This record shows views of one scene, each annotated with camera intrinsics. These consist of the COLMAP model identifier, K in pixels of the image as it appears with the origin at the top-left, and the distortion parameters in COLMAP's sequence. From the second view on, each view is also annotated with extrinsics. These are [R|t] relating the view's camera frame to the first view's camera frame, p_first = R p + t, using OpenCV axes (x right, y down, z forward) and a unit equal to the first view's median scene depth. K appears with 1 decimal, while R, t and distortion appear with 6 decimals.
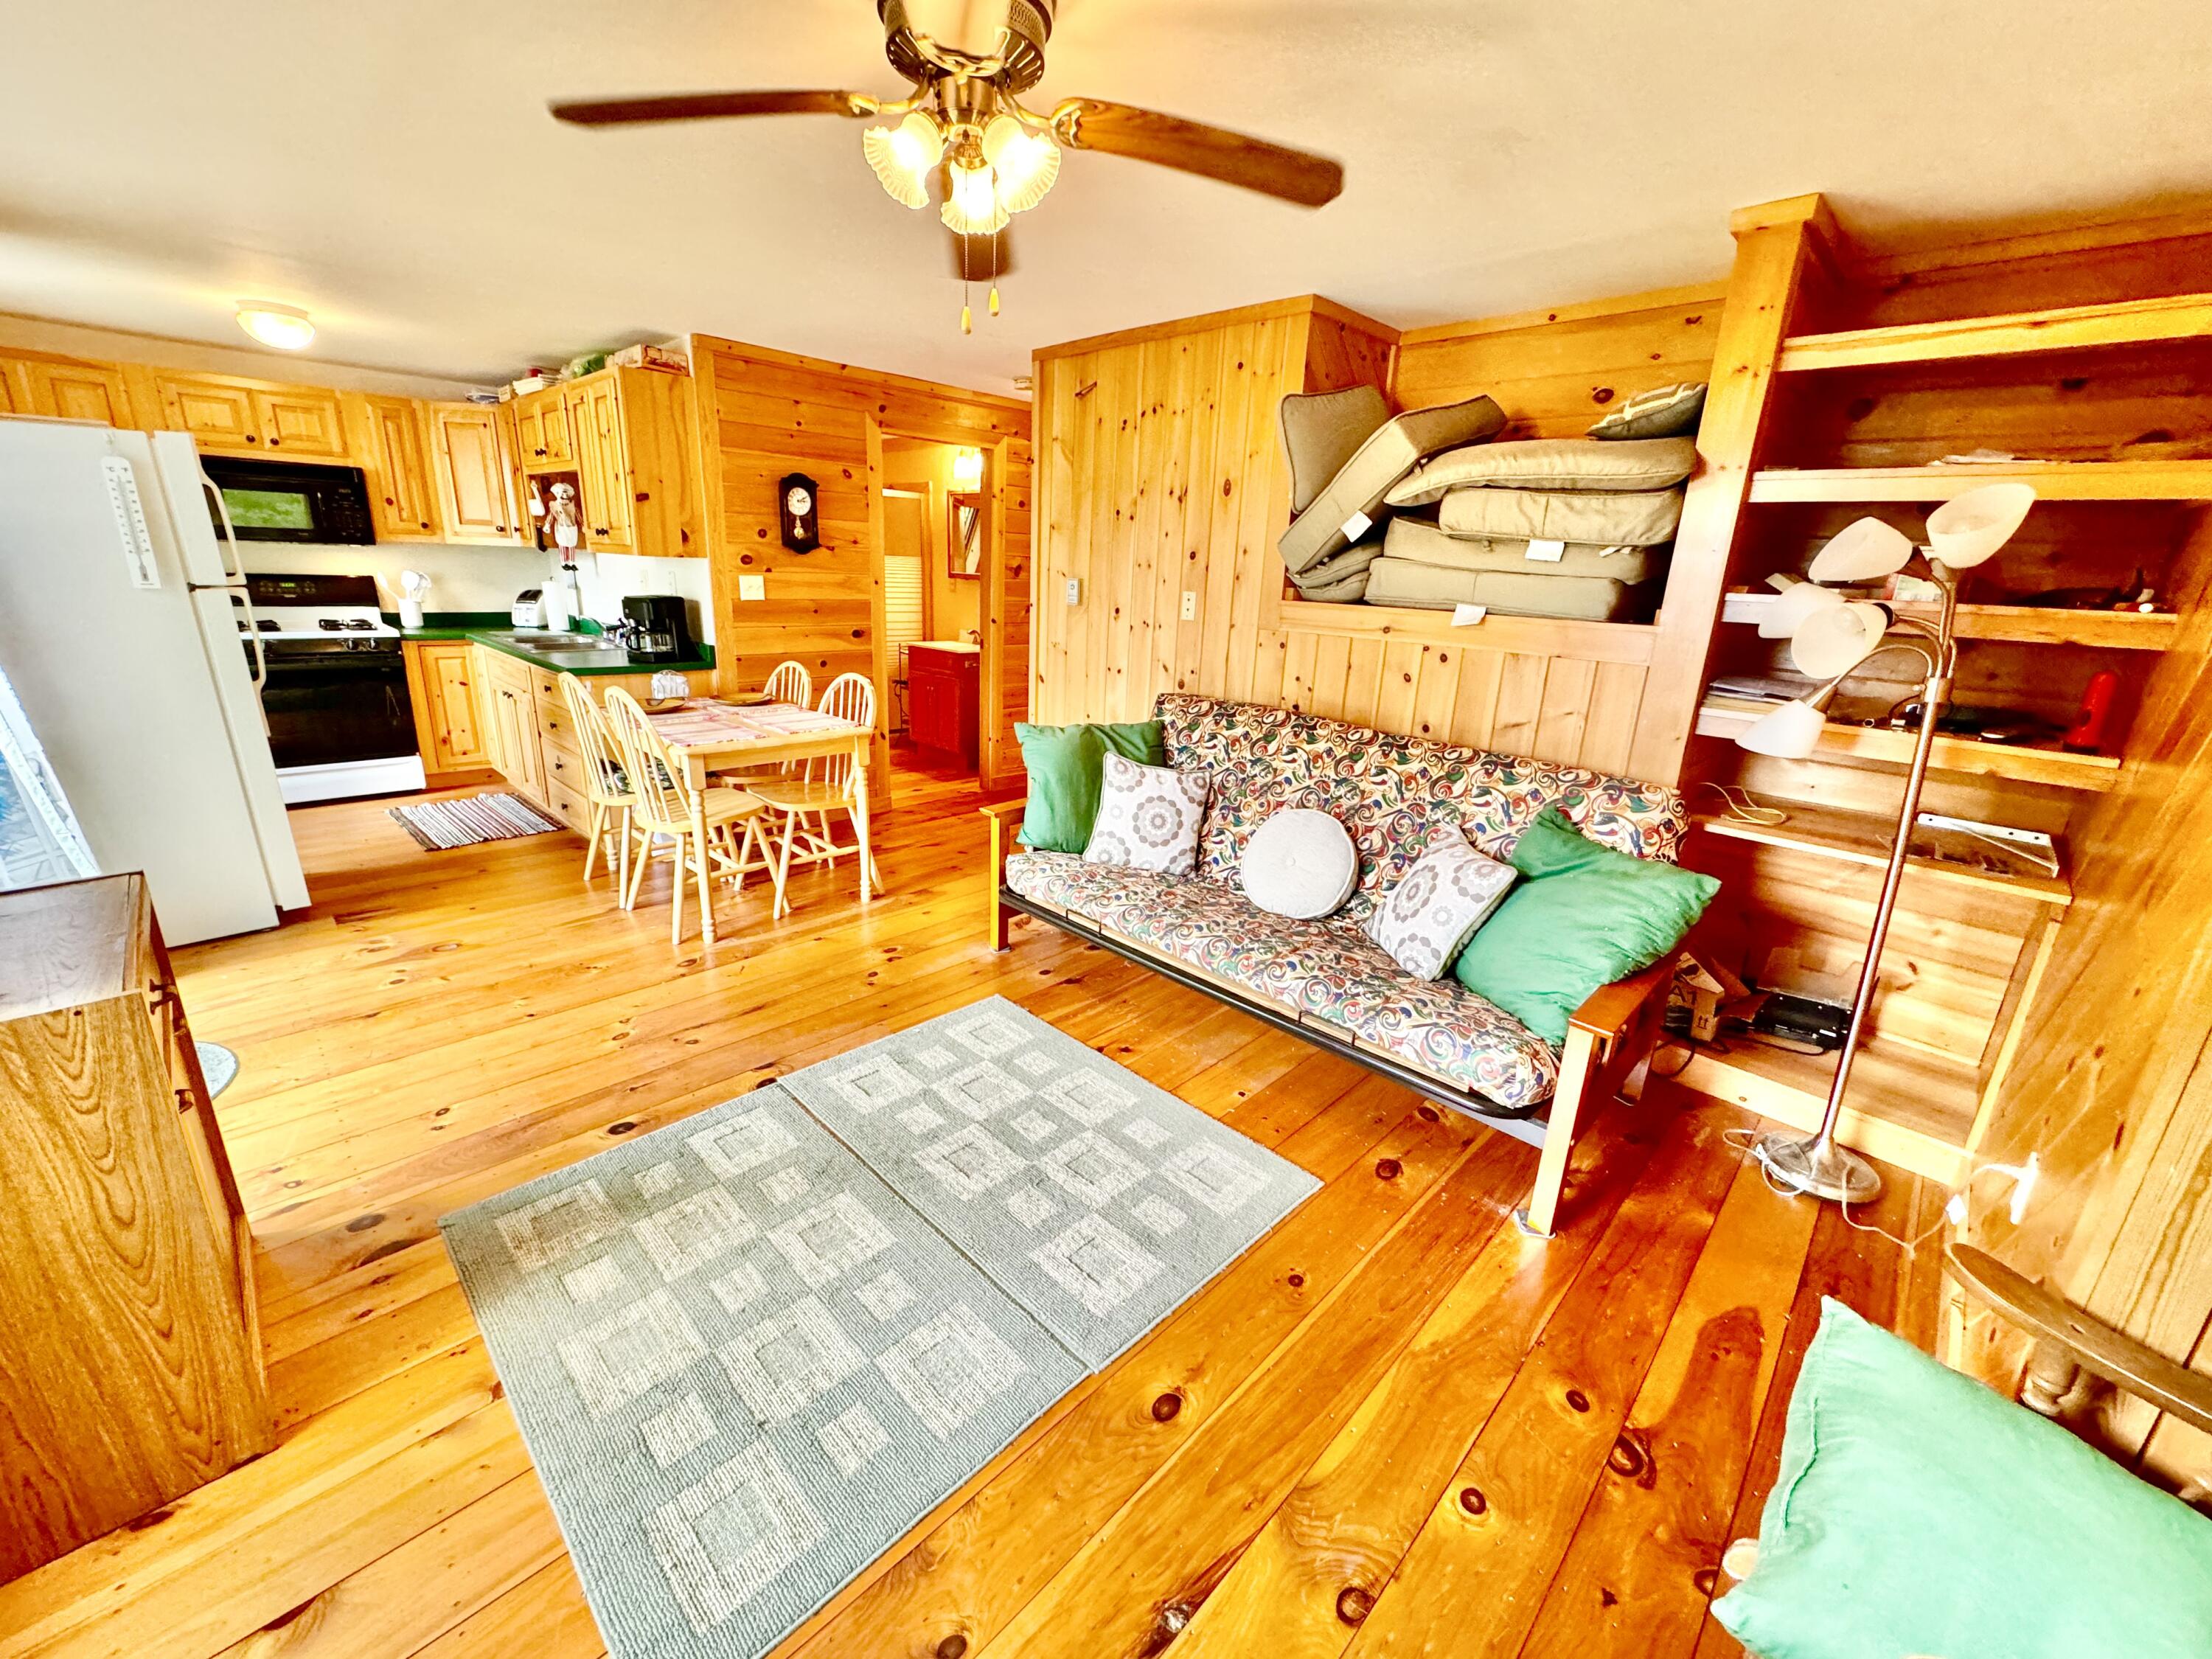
lens RADIAL K [[880.0, 0, 1105.1], [0, 880.0, 823.6], [0, 0, 1]] dist [-0.002700, -0.000040]
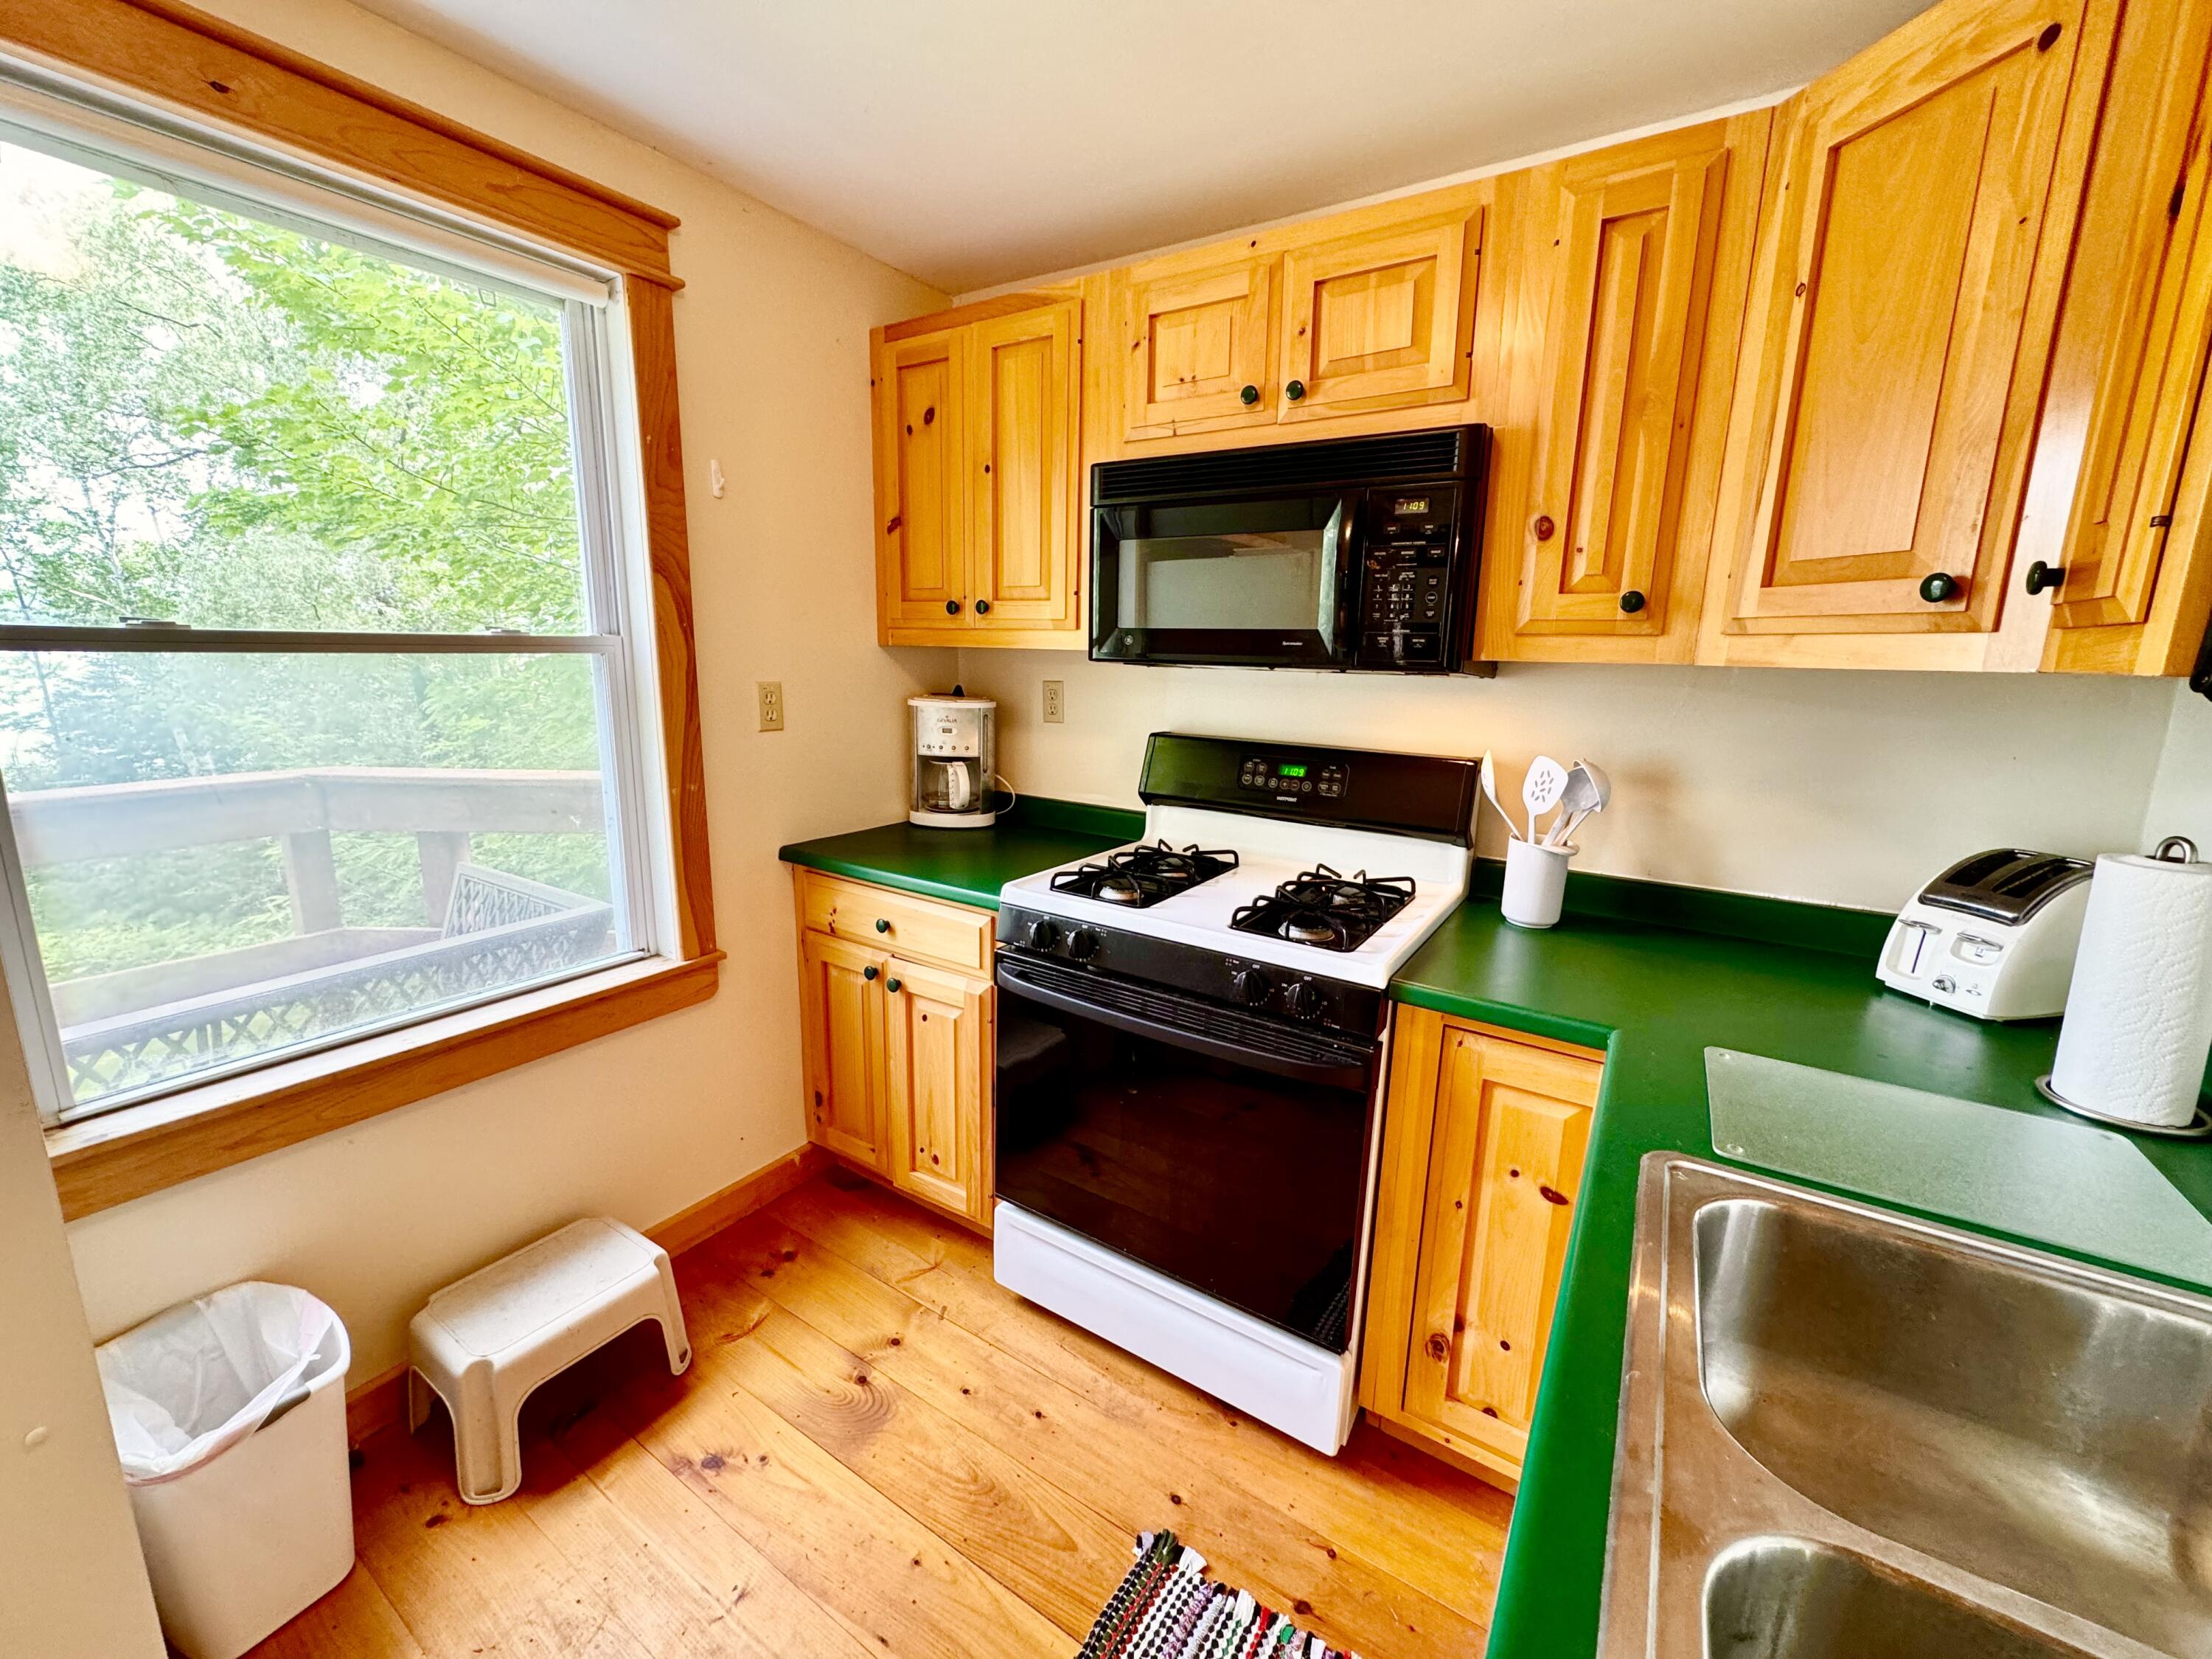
lens RADIAL K [[880.0, 0, 1107.1], [0, 880.0, 824.0], [0, 0, 1]] dist [-0.002700, -0.000040]
pose [[0.203180, 0.153210, -0.967080, -0.853959], [-0.289935, 0.952802, 0.090034, -0.401534], [0.935230, 0.262097, 0.238011, 1.280928]]
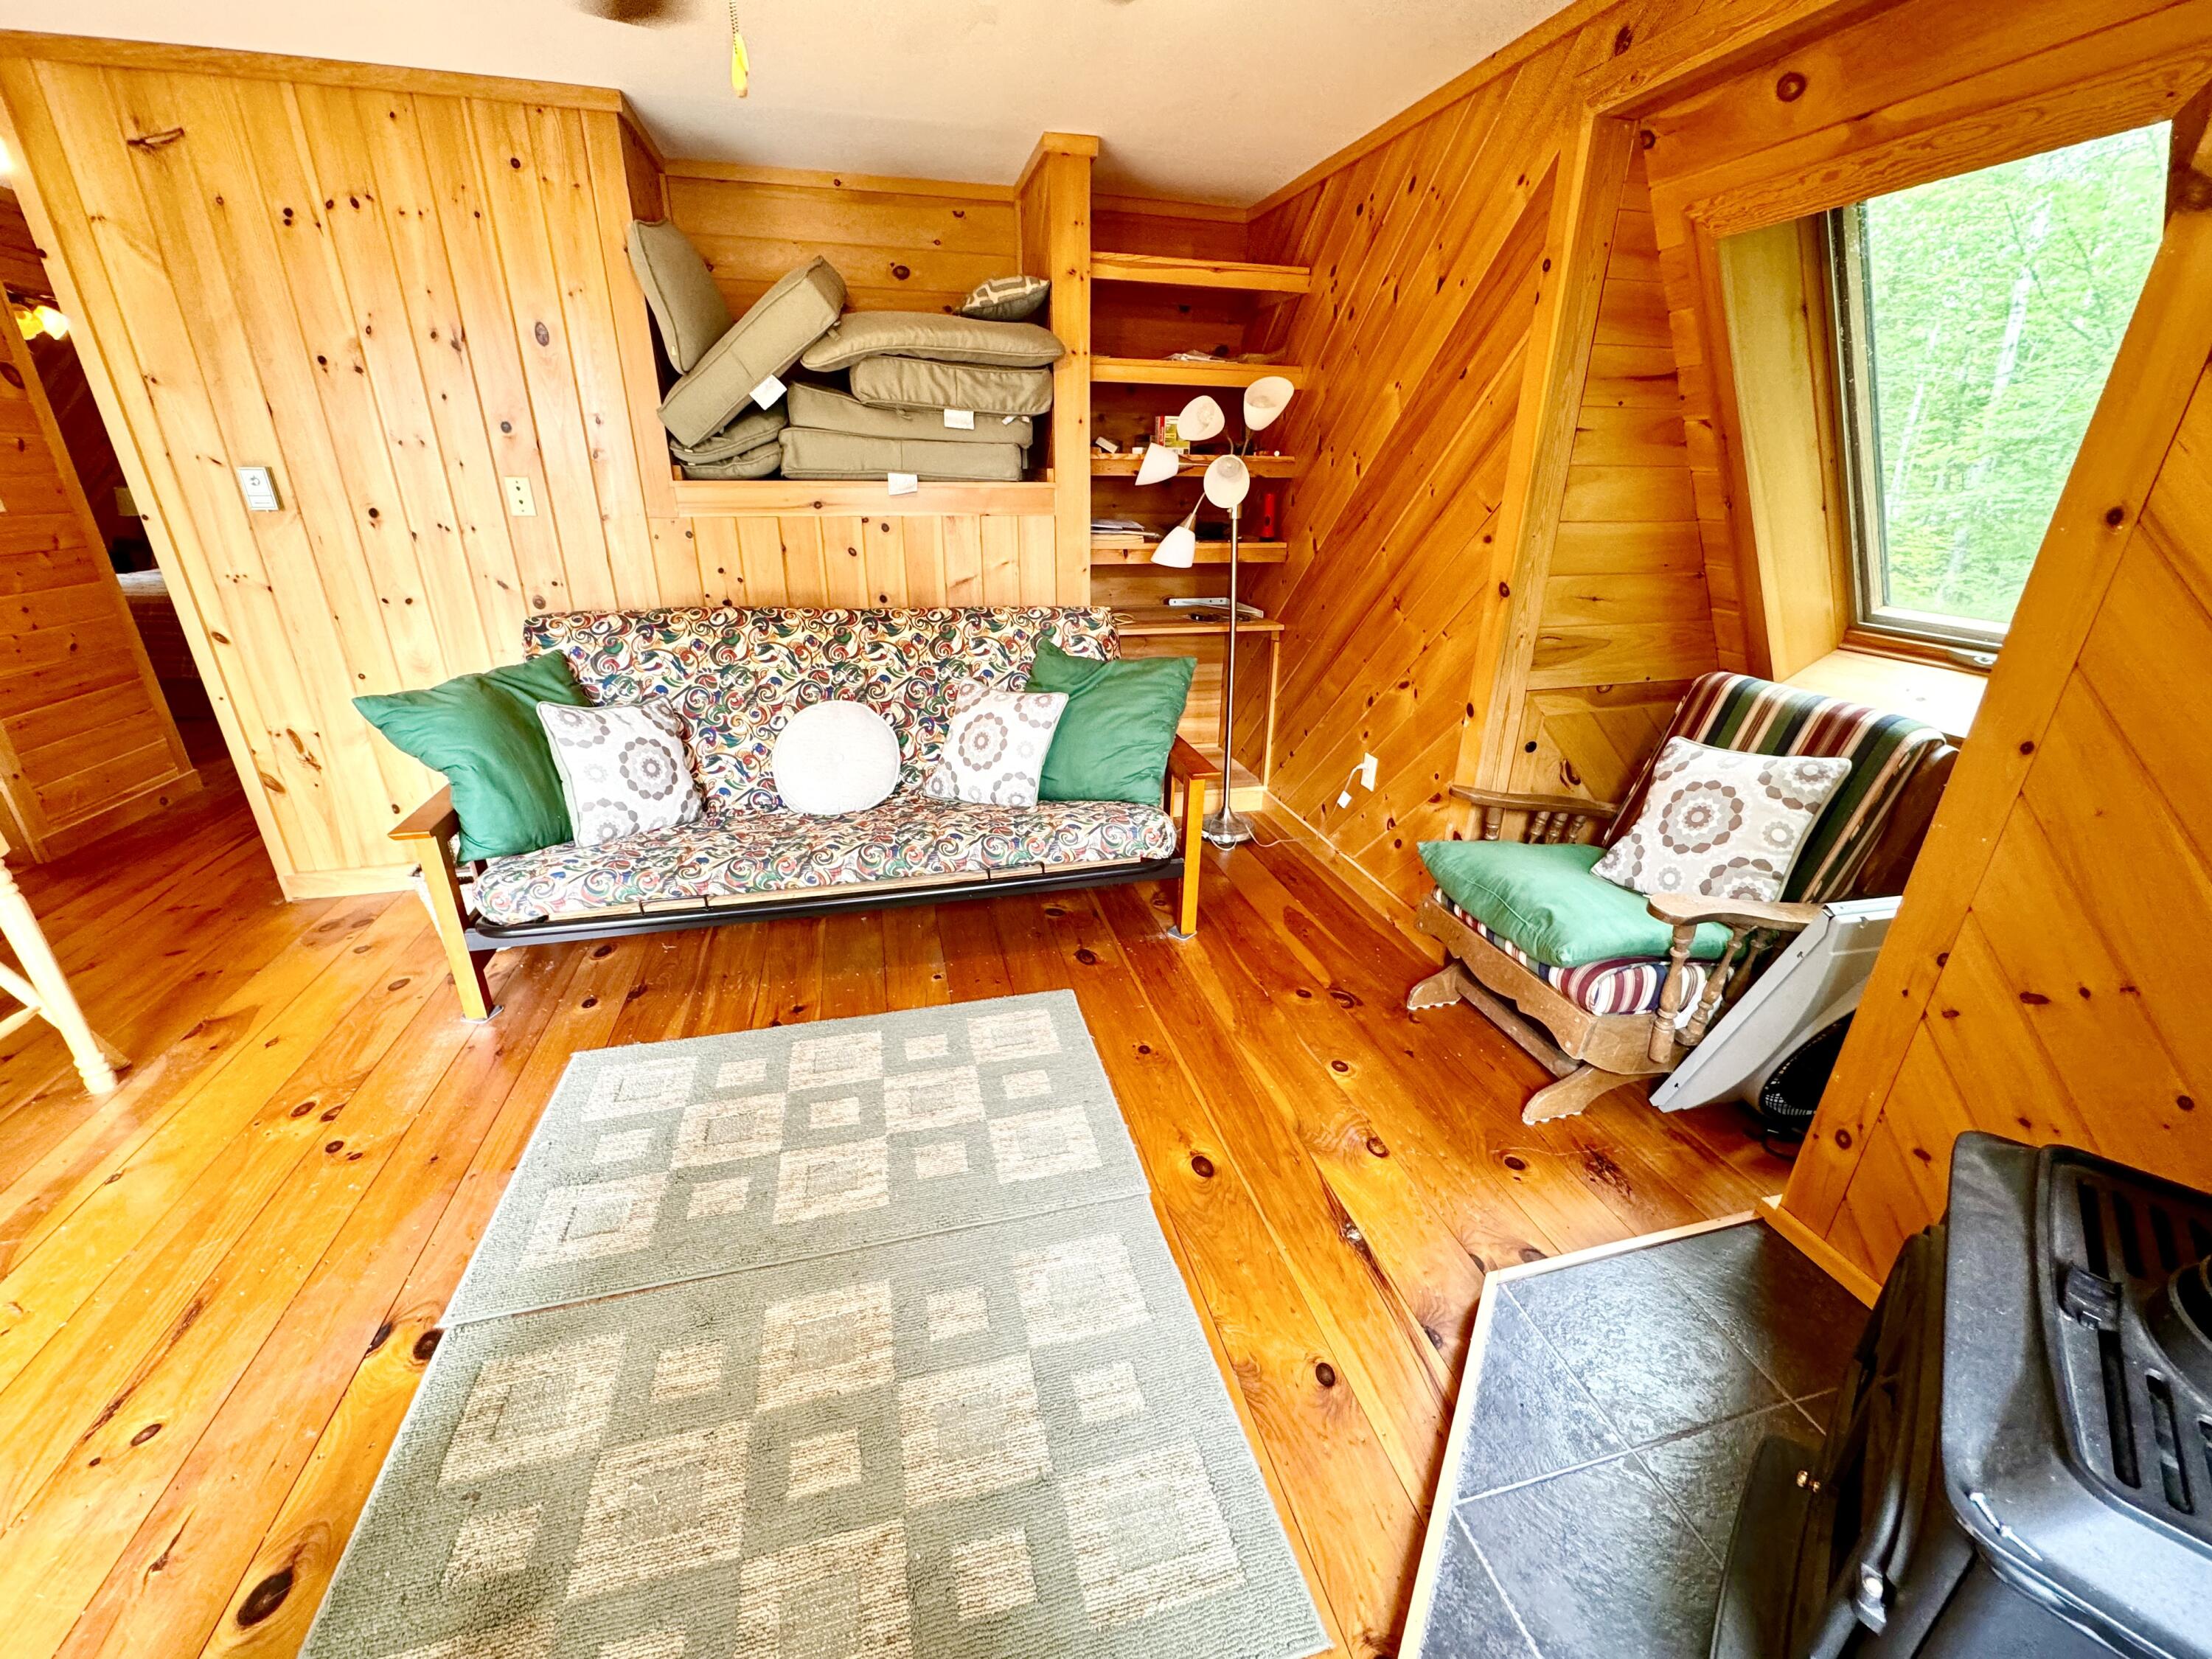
lens RADIAL K [[880.0, 0, 1107.4], [0, 880.0, 822.4], [0, 0, 1]] dist [-0.002700, -0.000040]
pose [[0.510821, -0.356977, 0.782067, -0.379959], [0.254907, 0.931695, 0.258777, -0.059044], [-0.821026, 0.067166, 0.566926, 0.194148]]
